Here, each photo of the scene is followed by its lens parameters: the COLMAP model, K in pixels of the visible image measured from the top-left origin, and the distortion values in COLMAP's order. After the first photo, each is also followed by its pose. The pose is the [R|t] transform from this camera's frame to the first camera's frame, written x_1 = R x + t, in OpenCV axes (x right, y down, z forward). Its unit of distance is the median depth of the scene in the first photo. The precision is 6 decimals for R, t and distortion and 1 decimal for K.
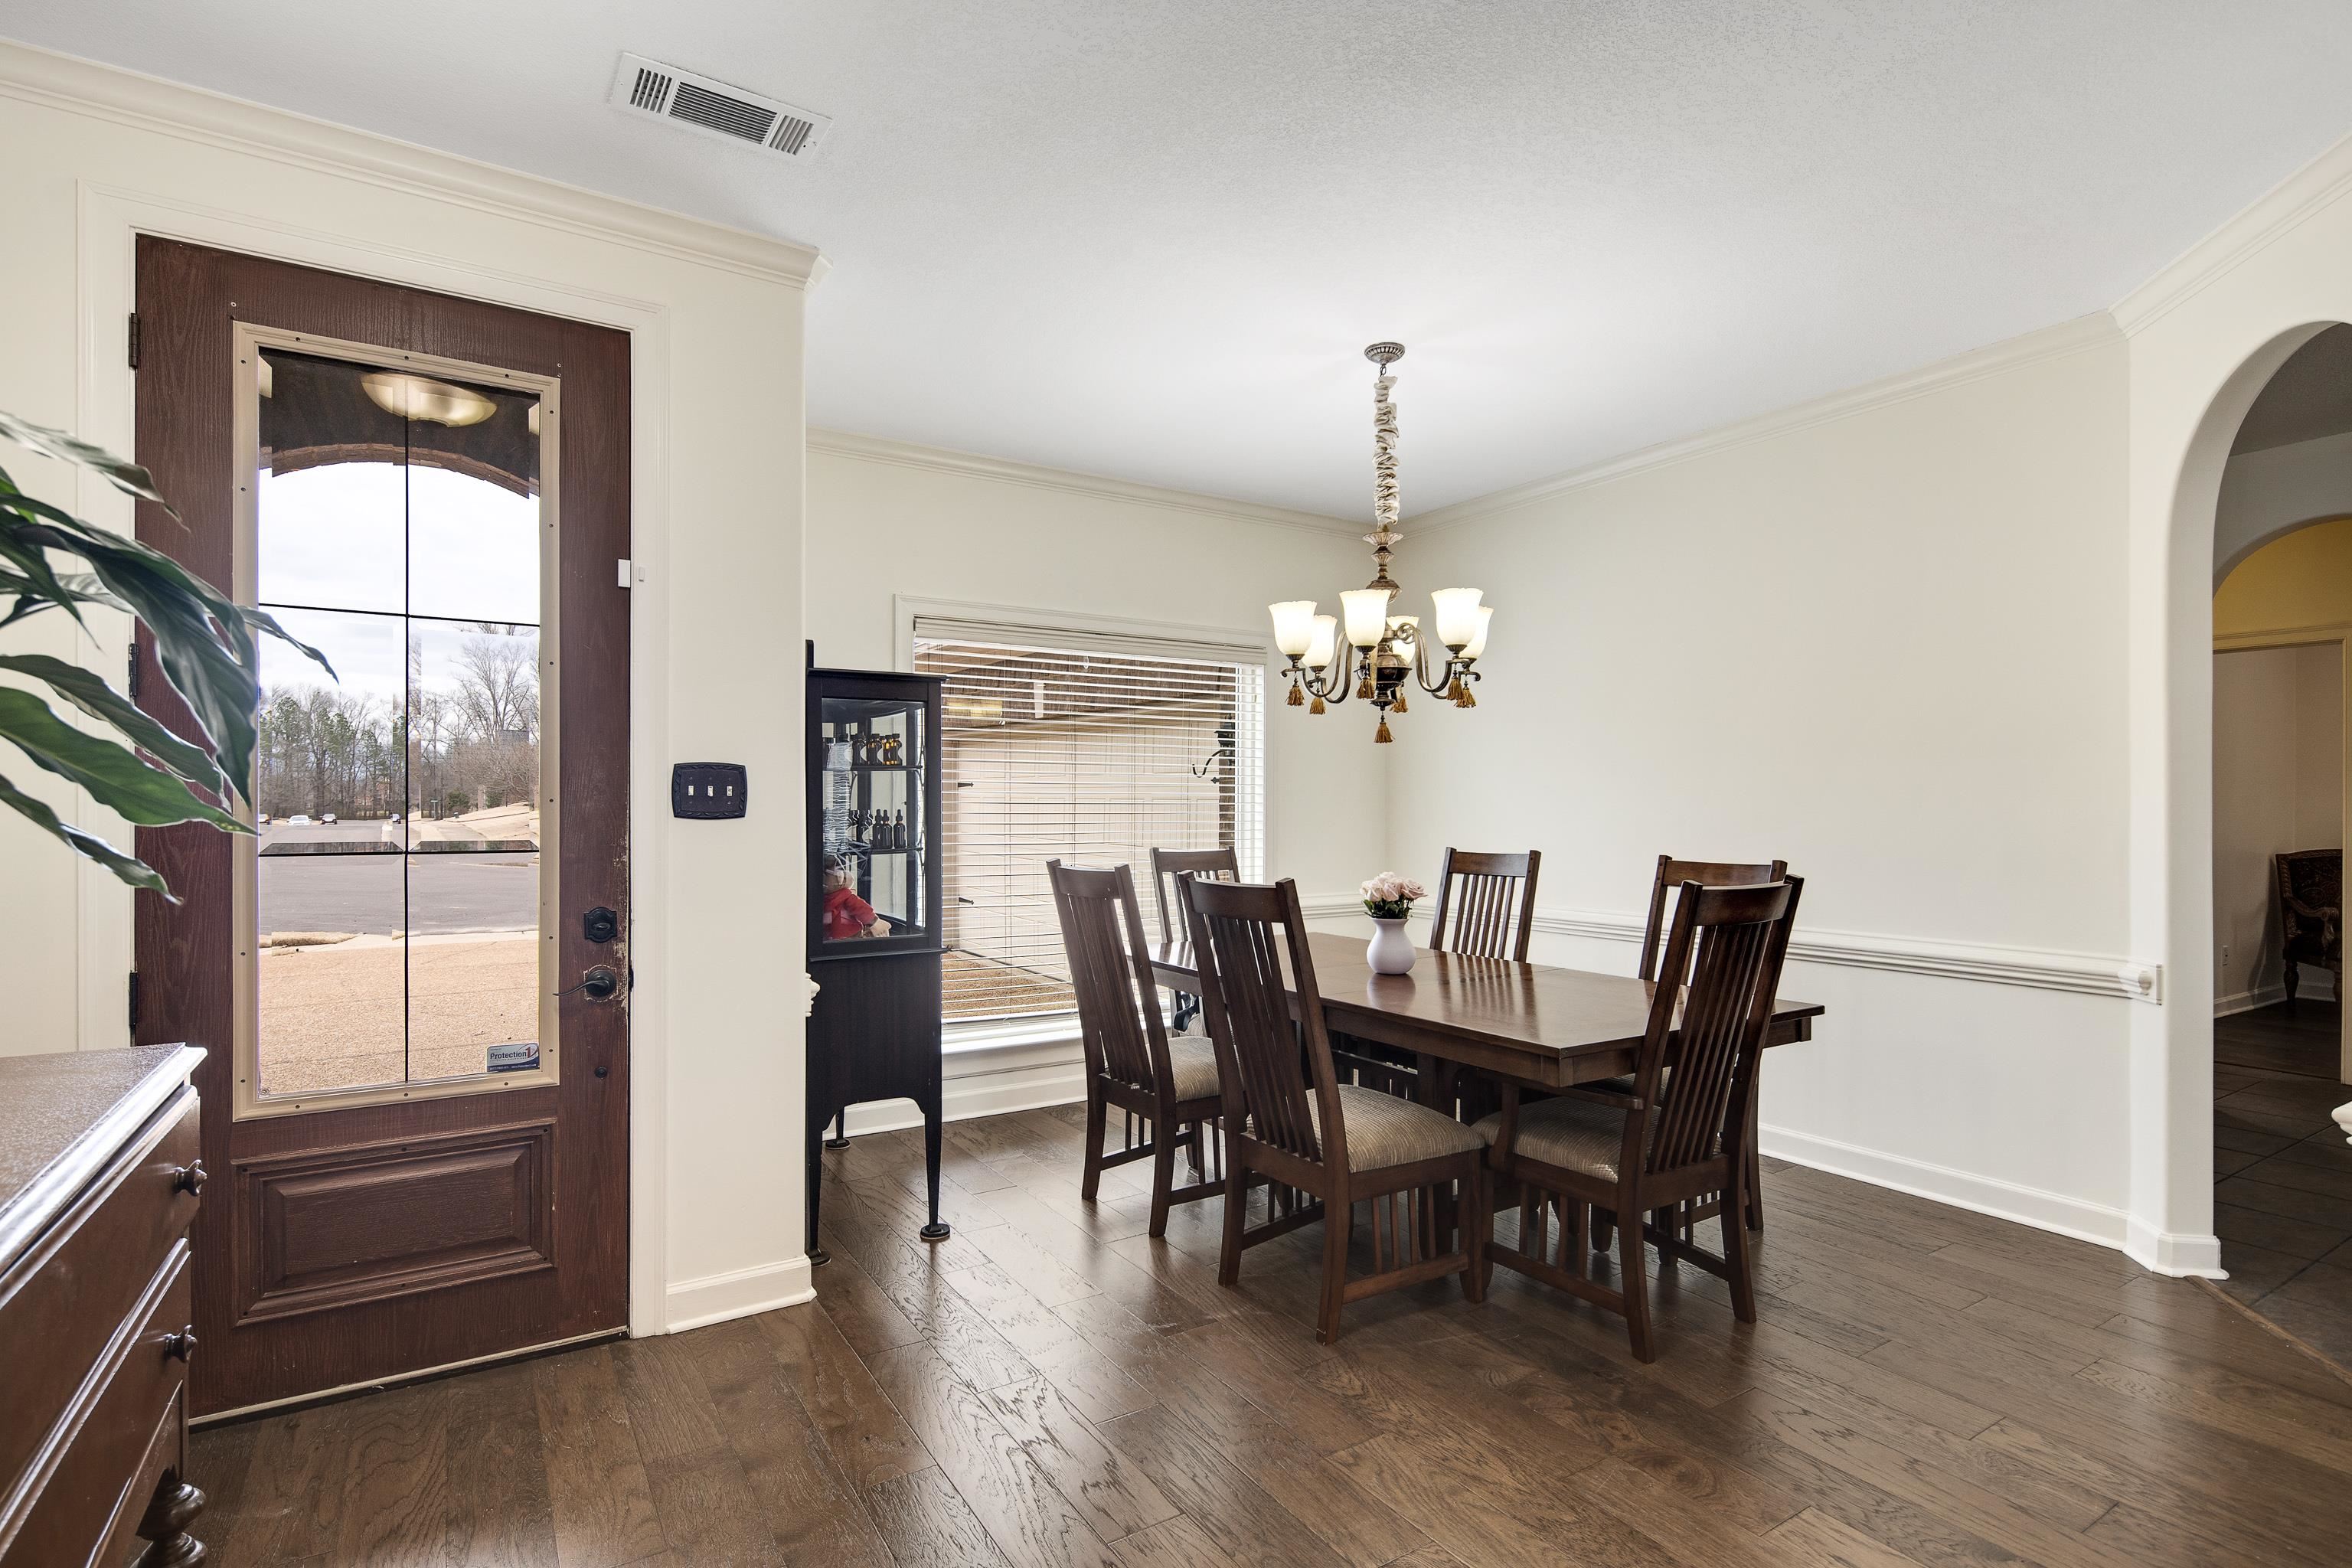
lens RADIAL K [[1143.1, 0, 1160.8], [0, 1143.1, 807.9], [0, 0, 1]] dist [0.001113, -0.000509]
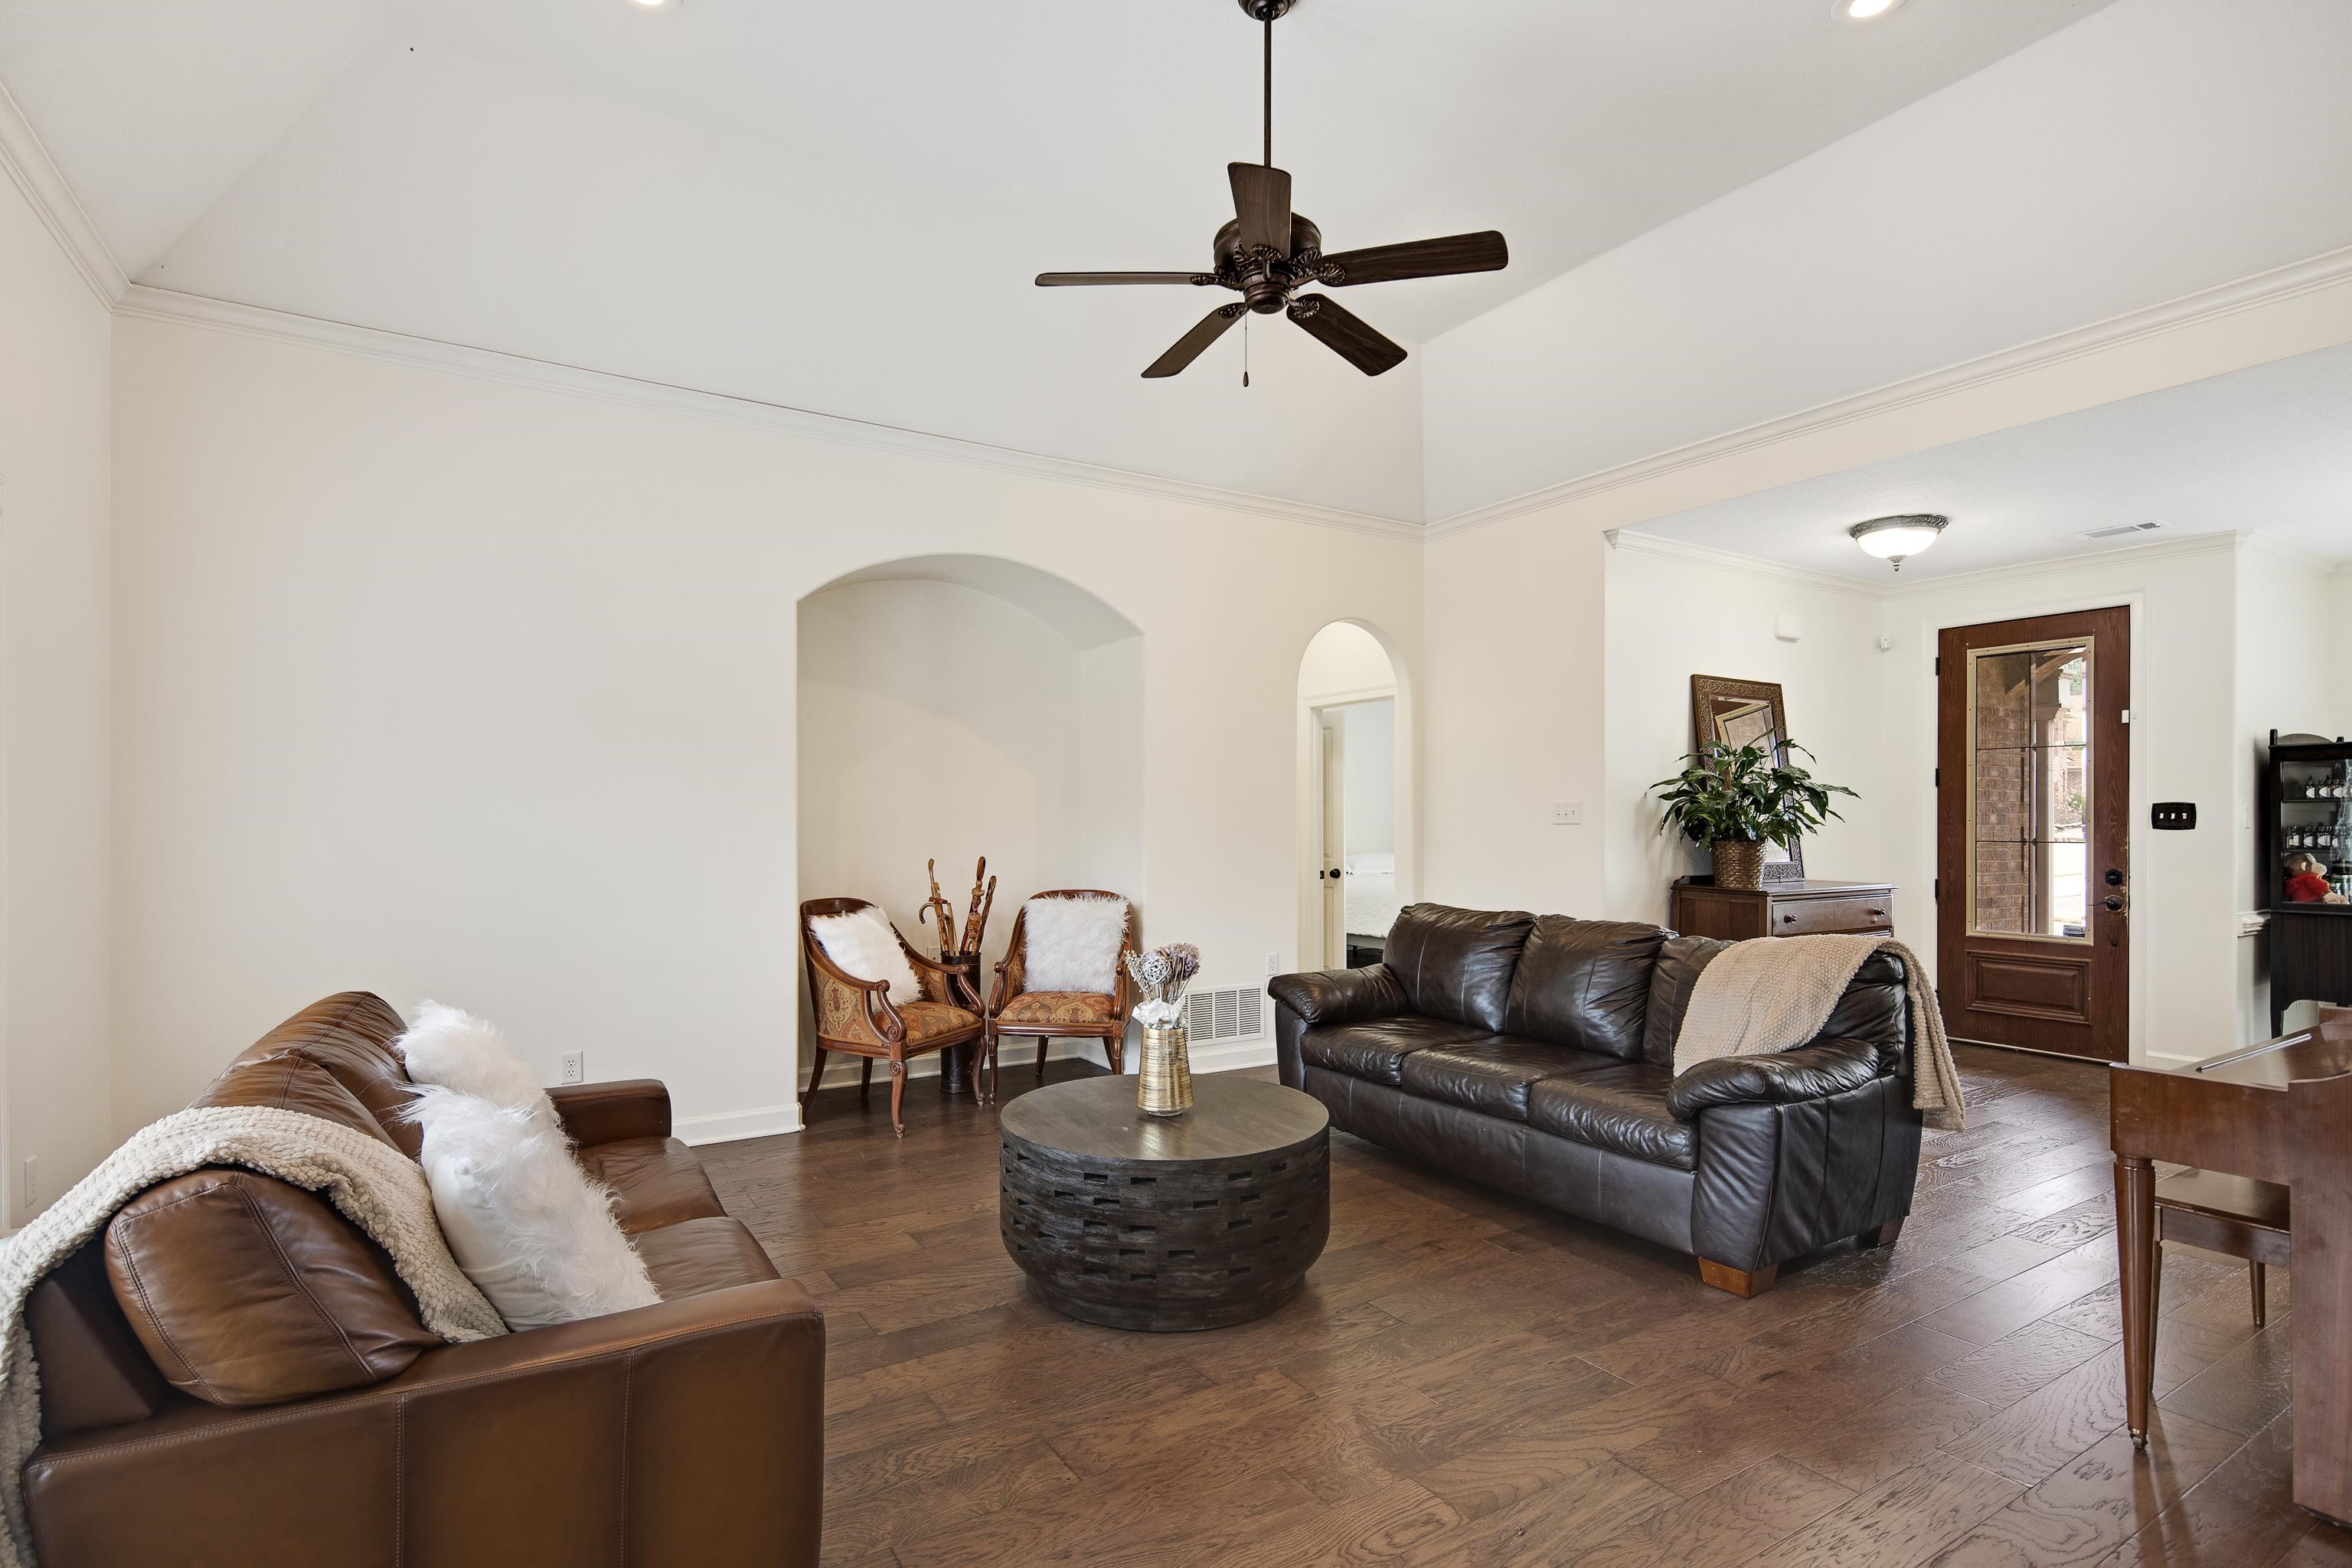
lens RADIAL K [[1134.3, 0, 1155.9], [0, 1134.3, 822.0], [0, 0, 1]] dist [-0.000519, -0.000305]
pose [[-0.011598, -0.001800, -0.999931, 1.705786], [-0.006349, 0.999978, -0.001727, 0.011397], [0.999913, 0.006328, -0.011609, -0.817975]]
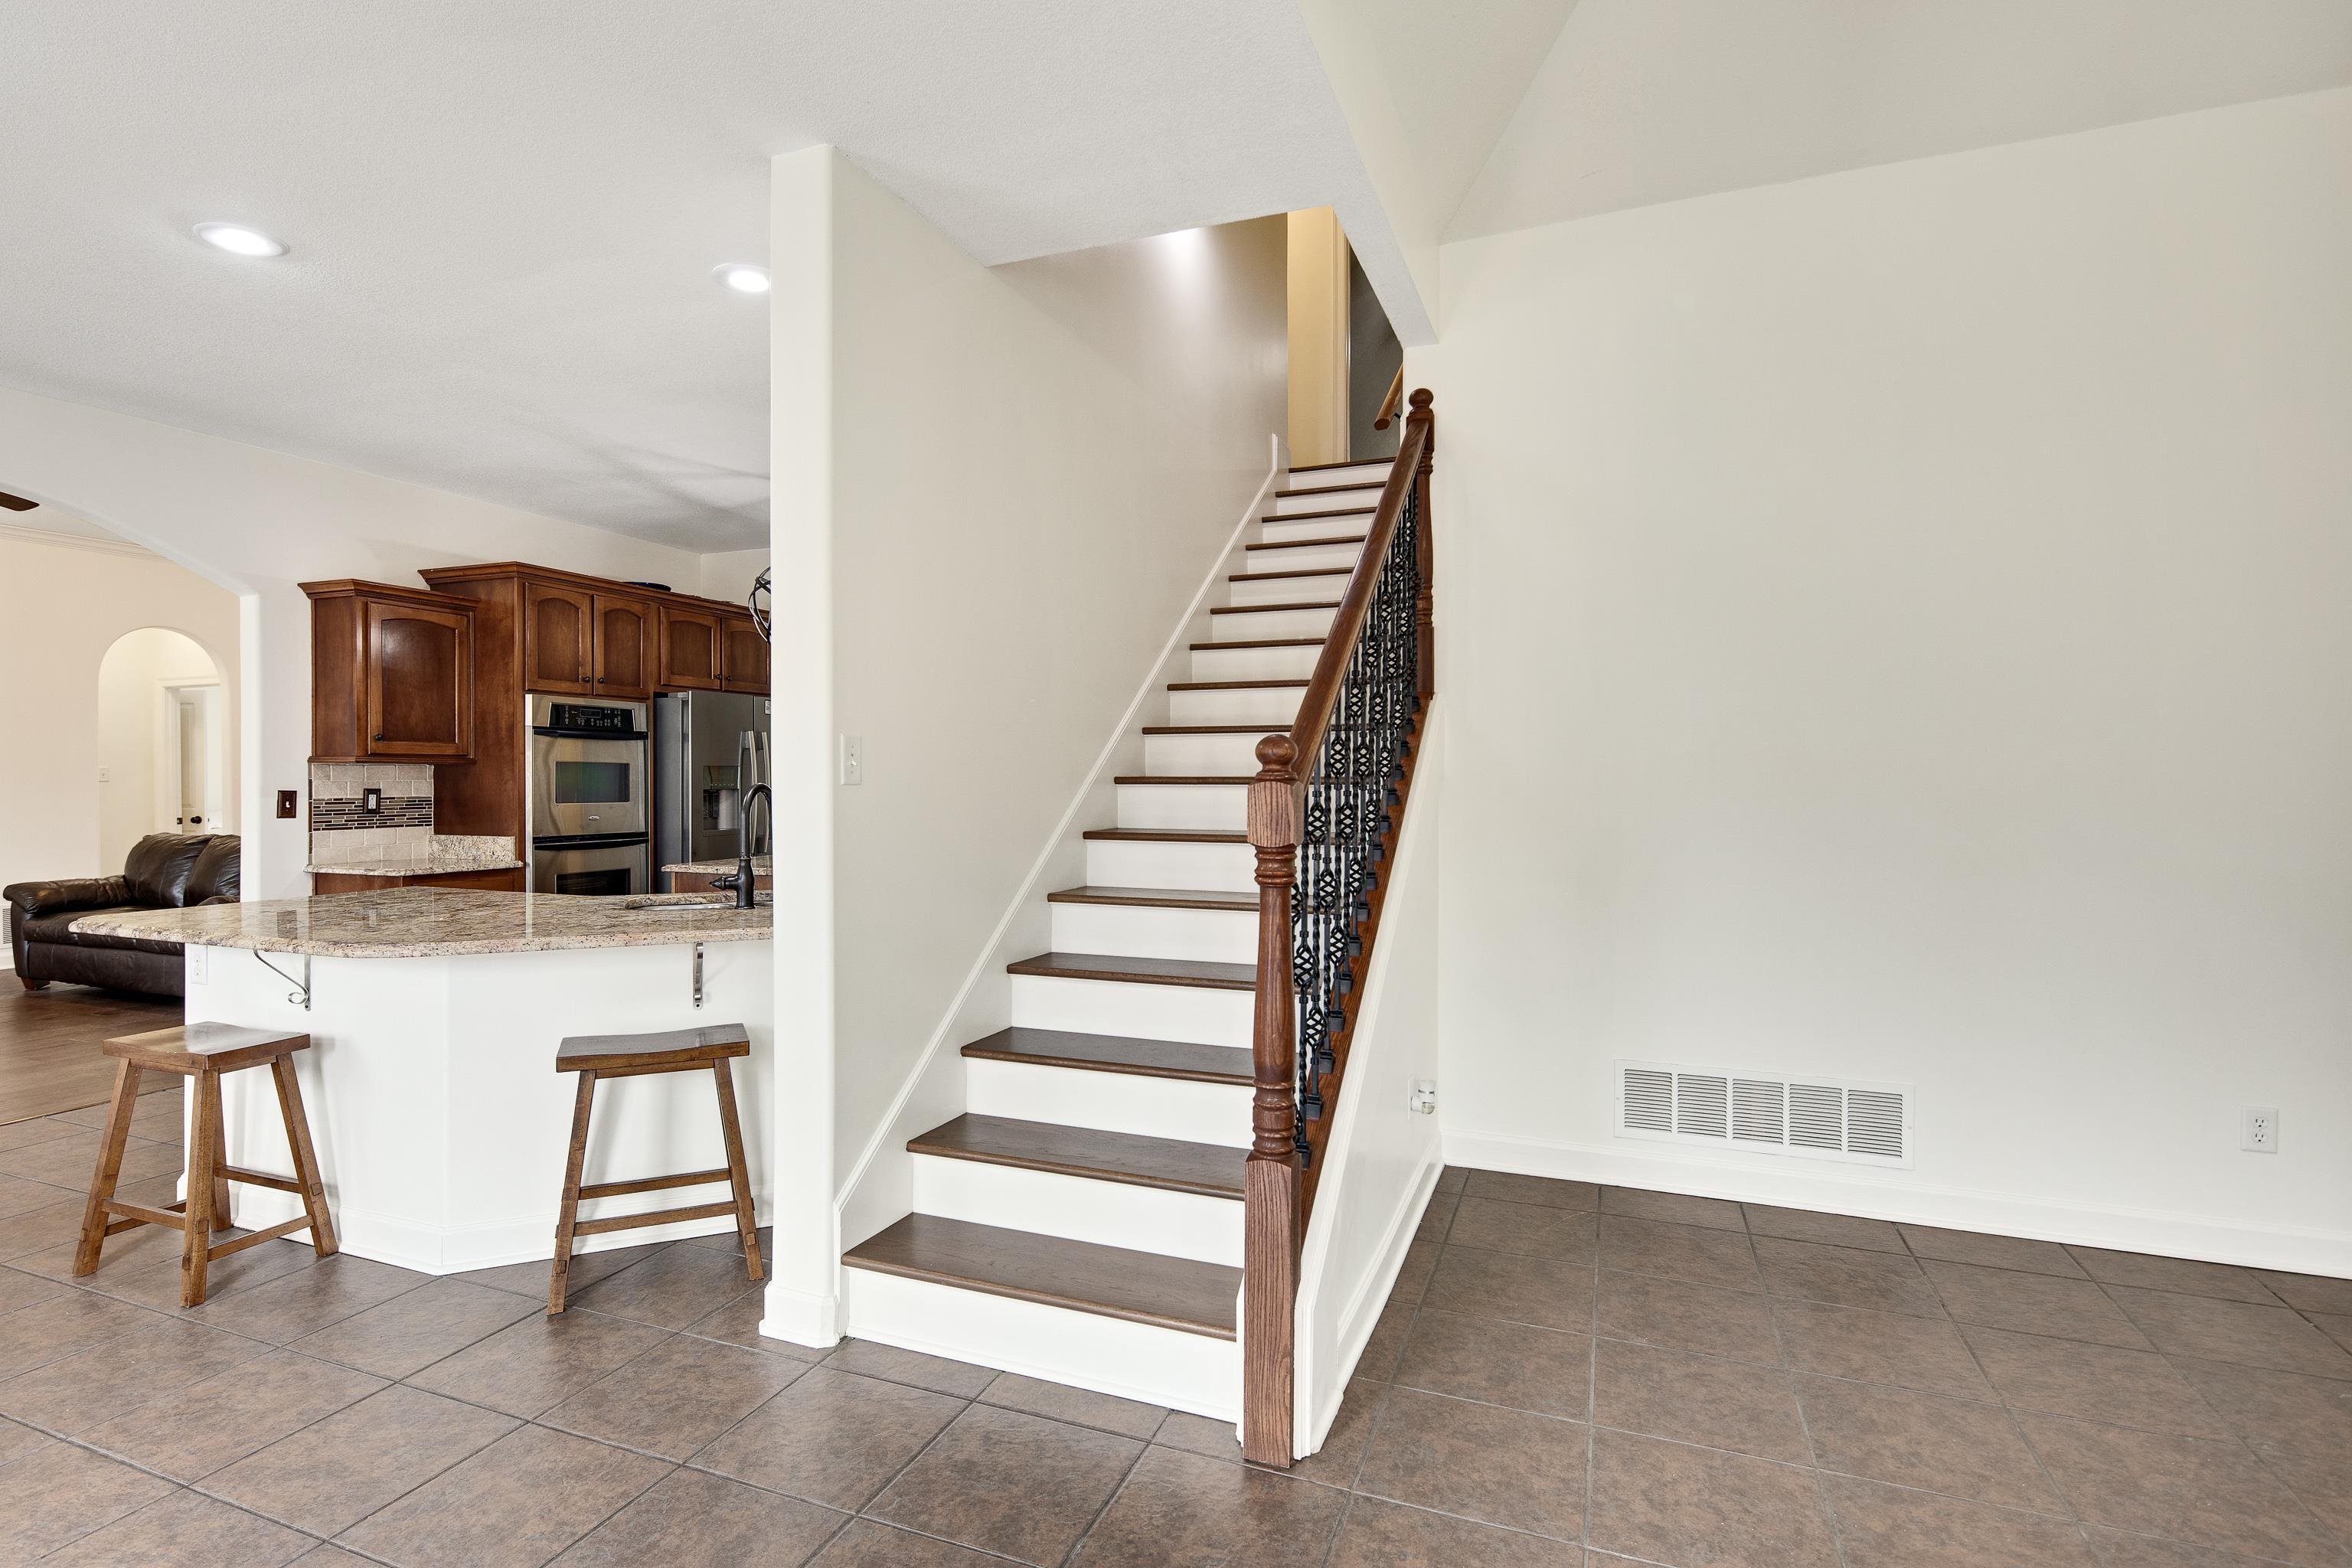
lens RADIAL K [[1154.9, 0, 1161.9], [0, 1154.9, 783.2], [0, 0, 1]] dist [0.003935, -0.004448]
pose [[0.584455, 0.001304, -0.811425, 3.524134], [-0.001194, 0.999999, 0.000747, 0.011238], [0.811425, 0.000532, 0.584456, -0.084723]]
